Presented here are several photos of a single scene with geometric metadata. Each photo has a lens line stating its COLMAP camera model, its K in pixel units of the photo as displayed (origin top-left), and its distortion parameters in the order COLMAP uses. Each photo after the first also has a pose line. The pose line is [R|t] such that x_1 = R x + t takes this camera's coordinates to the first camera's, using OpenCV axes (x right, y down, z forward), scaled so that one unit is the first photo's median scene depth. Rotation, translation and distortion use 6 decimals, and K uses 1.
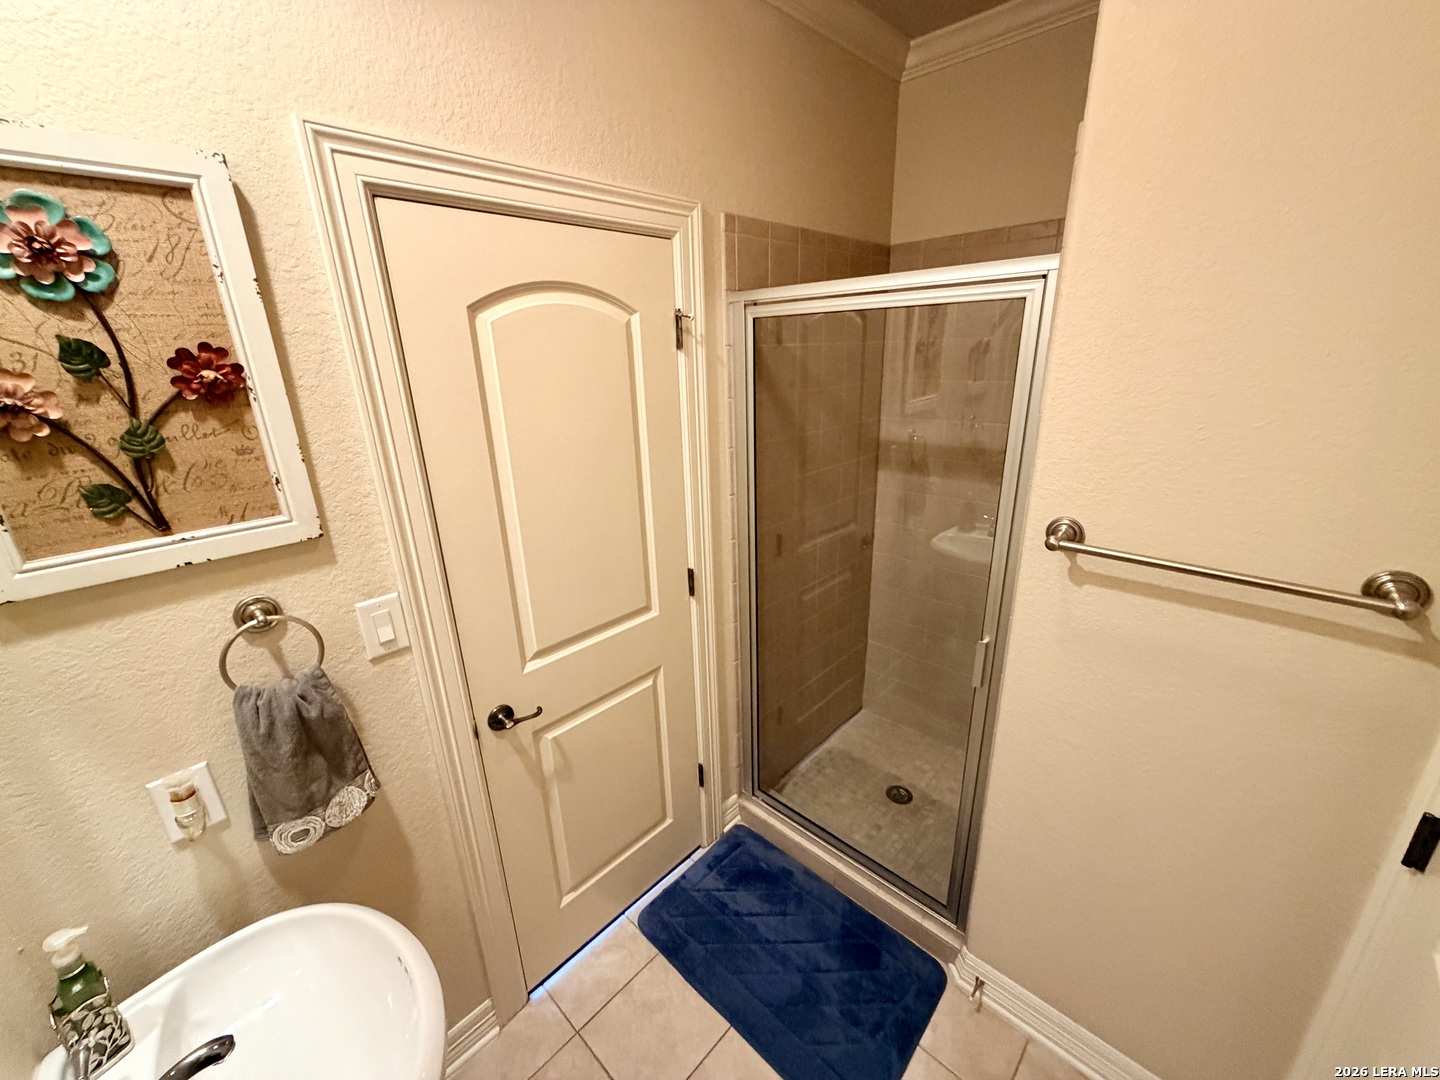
lens RADIAL K [[576.3, 0, 714.2], [0, 576.3, 542.3], [0, 0, 1]] dist [-0.002340, 0.001412]
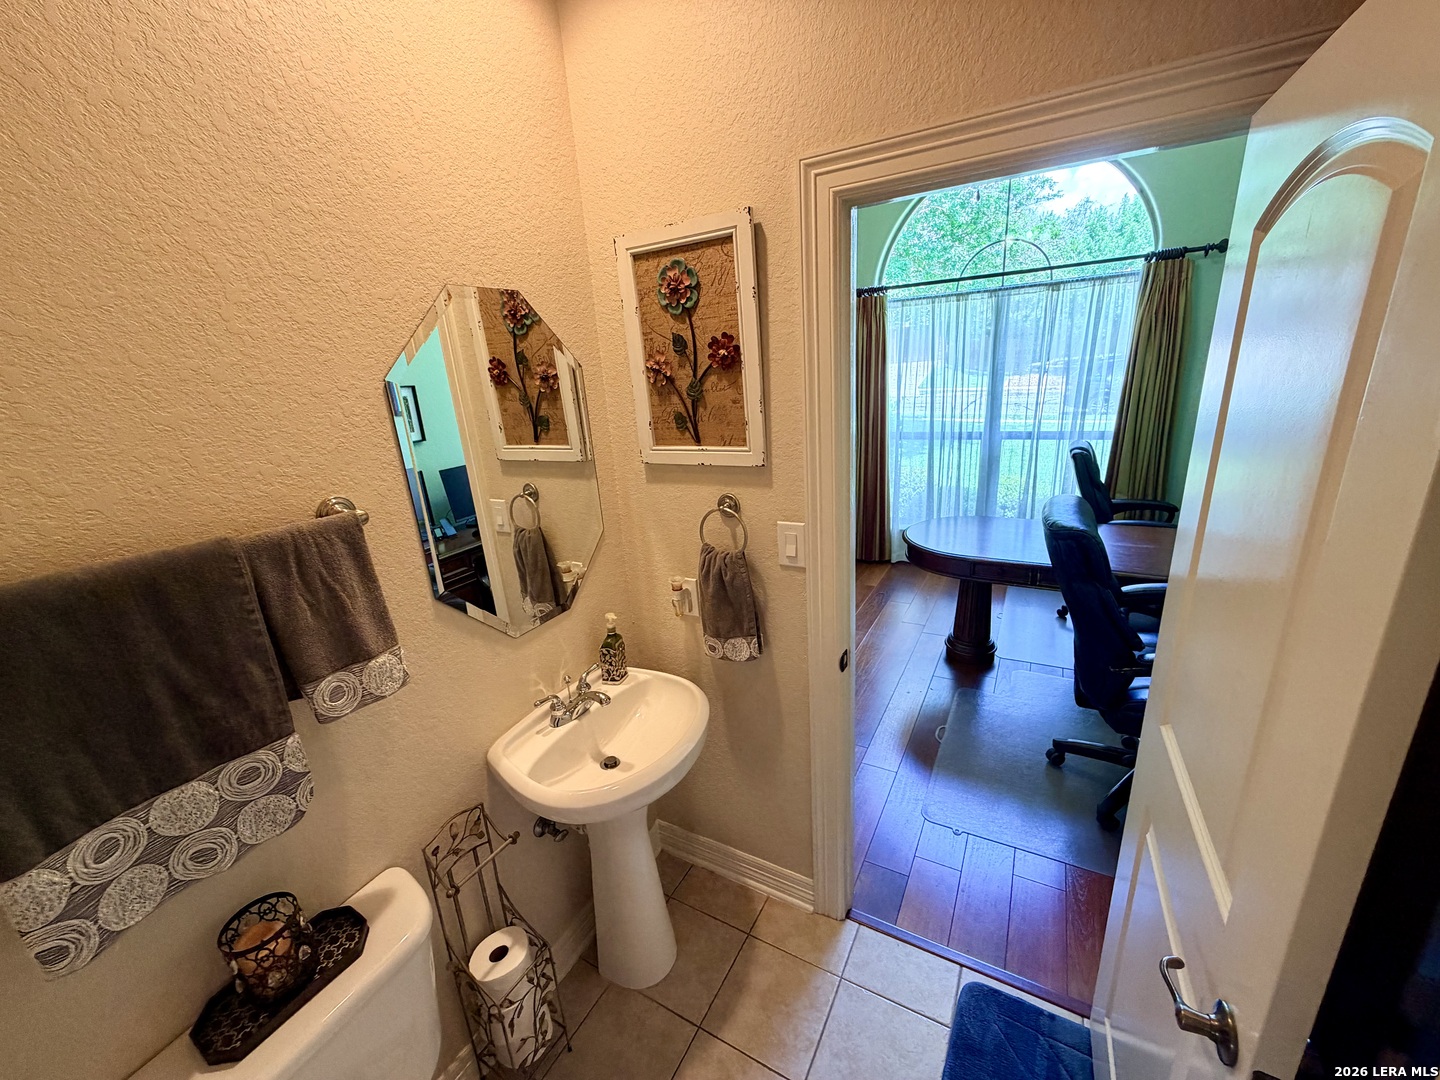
lens RADIAL K [[576.3, 0, 723.3], [0, 576.3, 532.1], [0, 0, 1]] dist [-0.002340, 0.001412]
pose [[0.249512, 0.301515, -0.920235, 0.762258], [-0.246439, 0.938774, 0.240770, -0.207278], [0.936489, 0.166707, 0.308540, 0.585931]]
